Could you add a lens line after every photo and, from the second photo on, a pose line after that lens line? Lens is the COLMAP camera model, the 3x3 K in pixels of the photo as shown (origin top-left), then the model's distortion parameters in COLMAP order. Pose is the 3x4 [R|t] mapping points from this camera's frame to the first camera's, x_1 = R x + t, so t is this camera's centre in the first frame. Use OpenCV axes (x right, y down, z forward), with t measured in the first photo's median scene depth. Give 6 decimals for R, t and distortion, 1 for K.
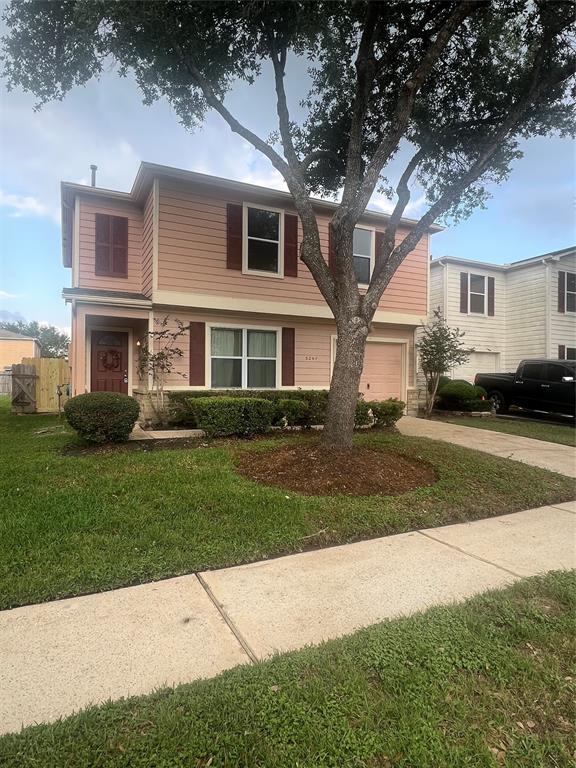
lens RADIAL K [[454.7, 0, 288.0], [0, 454.7, 384.0], [0, 0, 1]] dist [-0.004938, 0.000153]
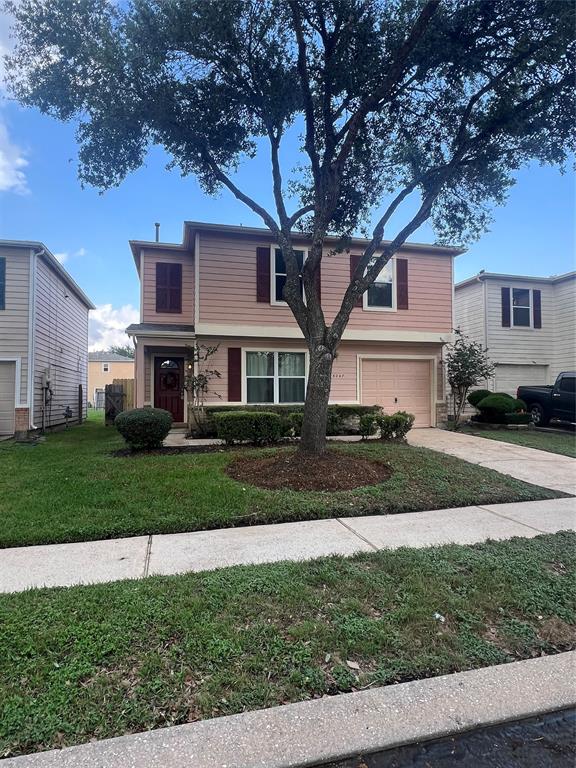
lens RADIAL K [[442.0, 0, 288.0], [0, 442.0, 384.0], [0, 0, 1]] dist [-0.002422, -0.000610]
pose [[0.979675, -0.016218, -0.199933, 0.163472], [0.010234, 0.999469, -0.030926, -0.005025], [0.200329, 0.028252, 0.979321, -0.095429]]
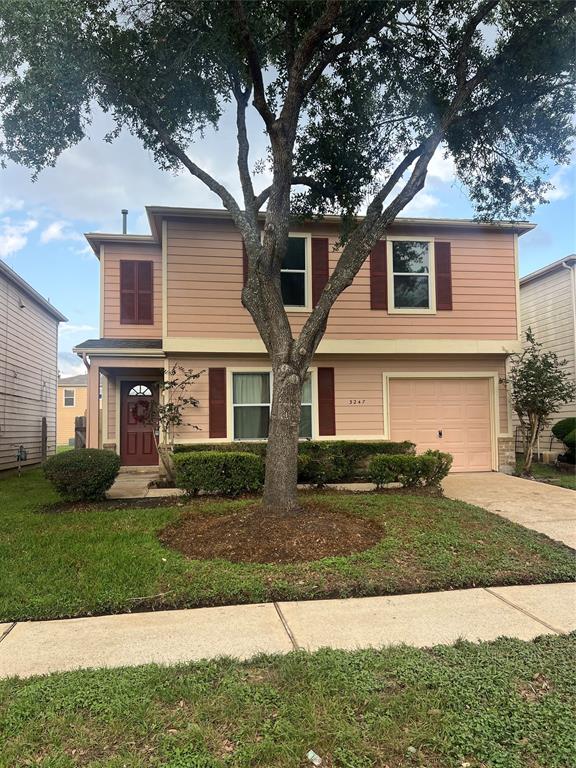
lens RADIAL K [[580.5, 0, 288.0], [0, 580.5, 384.0], [0, 0, 1]] dist [0.064263, -0.090653]
pose [[0.953973, -0.043378, -0.296740, 0.274562], [0.020765, 0.996663, -0.078935, -0.008746], [0.299174, 0.069140, 0.951690, -0.057722]]
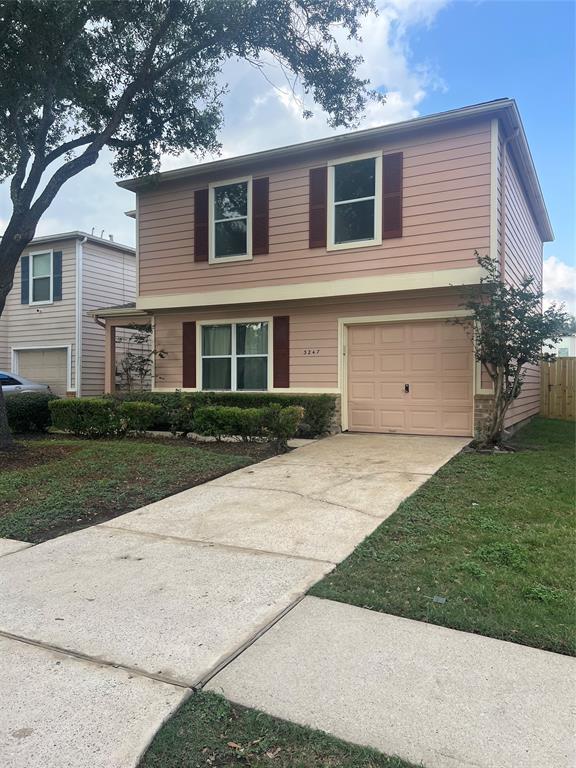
lens RADIAL K [[580.5, 0, 288.0], [0, 580.5, 384.0], [0, 0, 1]] dist [0.064263, -0.090653]
pose [[0.585758, -0.007320, -0.810453, 0.912915], [-0.000912, 0.999953, -0.009691, 0.007658], [0.810485, 0.006416, 0.585724, 0.438128]]
